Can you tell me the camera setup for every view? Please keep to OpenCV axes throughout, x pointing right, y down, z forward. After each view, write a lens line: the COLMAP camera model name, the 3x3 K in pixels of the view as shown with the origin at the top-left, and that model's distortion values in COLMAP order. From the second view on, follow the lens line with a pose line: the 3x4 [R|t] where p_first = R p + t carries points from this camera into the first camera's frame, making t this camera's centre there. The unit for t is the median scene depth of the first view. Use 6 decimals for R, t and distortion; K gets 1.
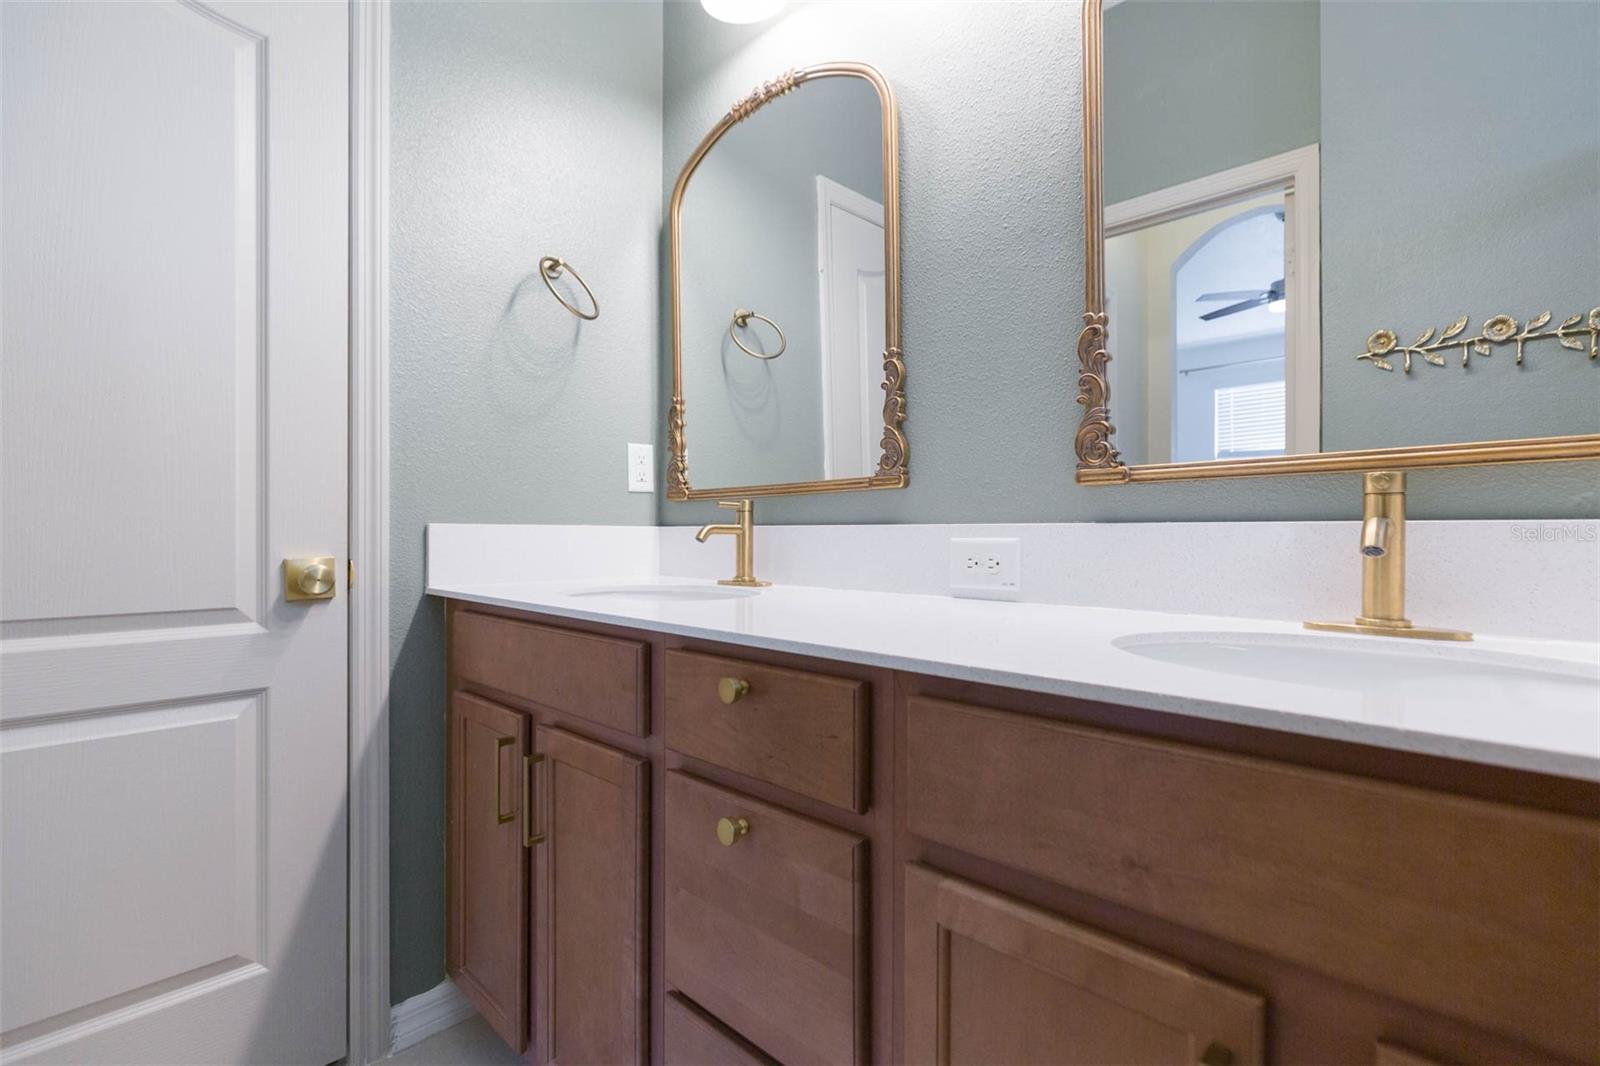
lens RADIAL K [[729.4, 0, 791.0], [0, 729.4, 537.6], [0, 0, 1]] dist [-0.000789, 0.000281]
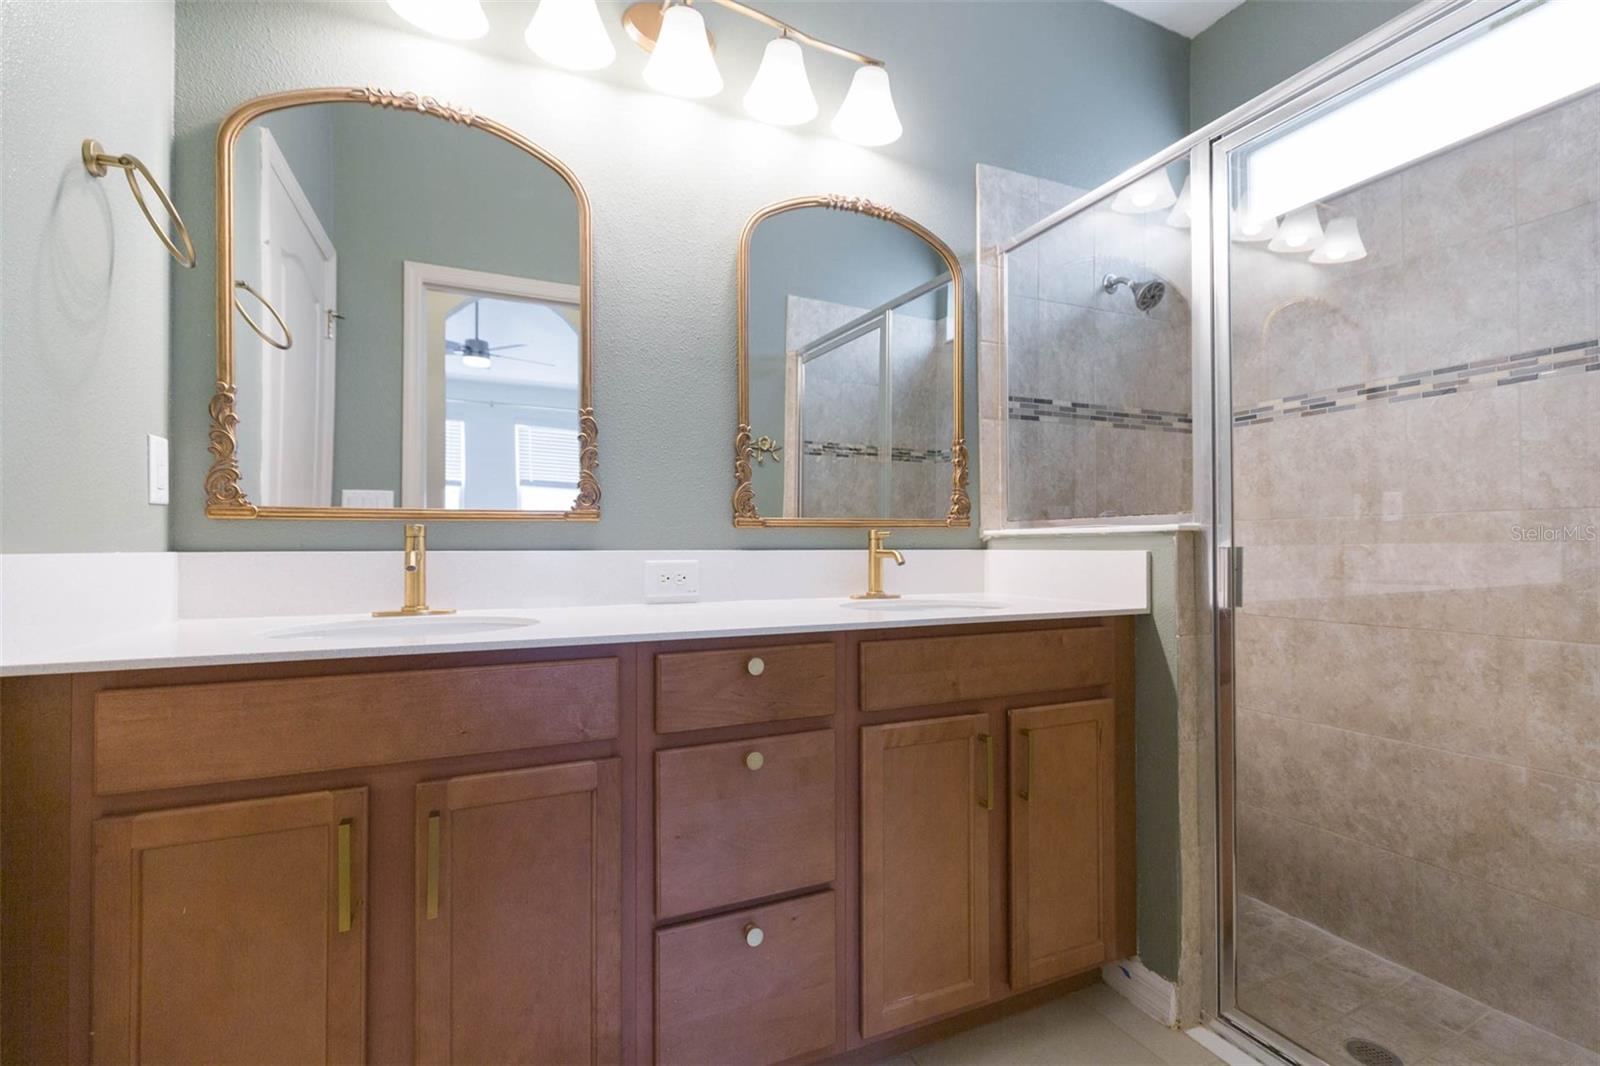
lens RADIAL K [[721.0, 0, 803.8], [0, 721.0, 536.0], [0, 0, 1]] dist [0.003308, -0.000019]
pose [[0.364146, 0.008357, 0.931305, -0.869219], [0.006299, 0.999915, -0.011436, -0.026820], [-0.931321, 0.010031, 0.364062, 0.215986]]
